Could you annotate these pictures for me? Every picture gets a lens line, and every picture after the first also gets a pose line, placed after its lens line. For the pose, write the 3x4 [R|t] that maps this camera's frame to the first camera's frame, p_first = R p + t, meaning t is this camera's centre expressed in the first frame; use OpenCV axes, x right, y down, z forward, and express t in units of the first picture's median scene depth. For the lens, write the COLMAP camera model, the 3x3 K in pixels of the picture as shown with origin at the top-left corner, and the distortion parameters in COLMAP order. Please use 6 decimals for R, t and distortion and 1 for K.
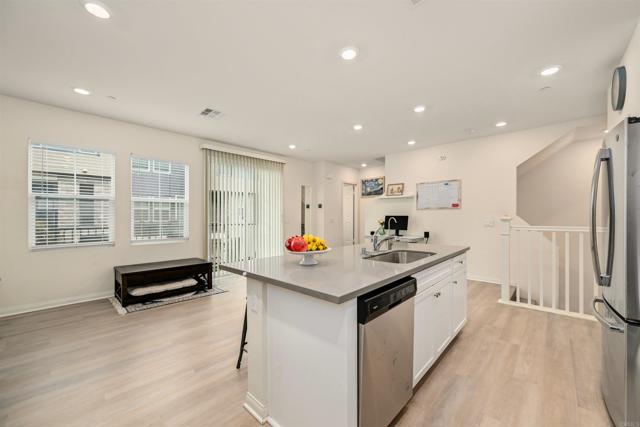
lens RADIAL K [[248.5, 0, 323.0], [0, 248.5, 216.1], [0, 0, 1]] dist [0.003195, -0.000073]
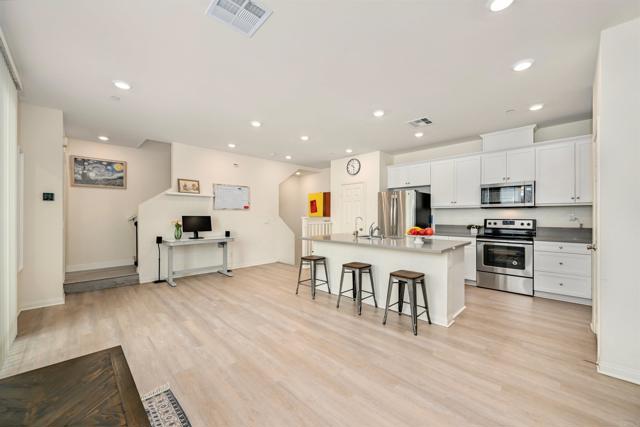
lens RADIAL K [[248.5, 0, 323.1], [0, 248.5, 213.8], [0, 0, 1]] dist [0.003195, -0.000073]
pose [[0.010461, 0.007296, 0.999919, -0.588950], [0.003841, 0.999966, -0.007336, -0.001270], [-0.999938, 0.003917, 0.010433, 0.527483]]
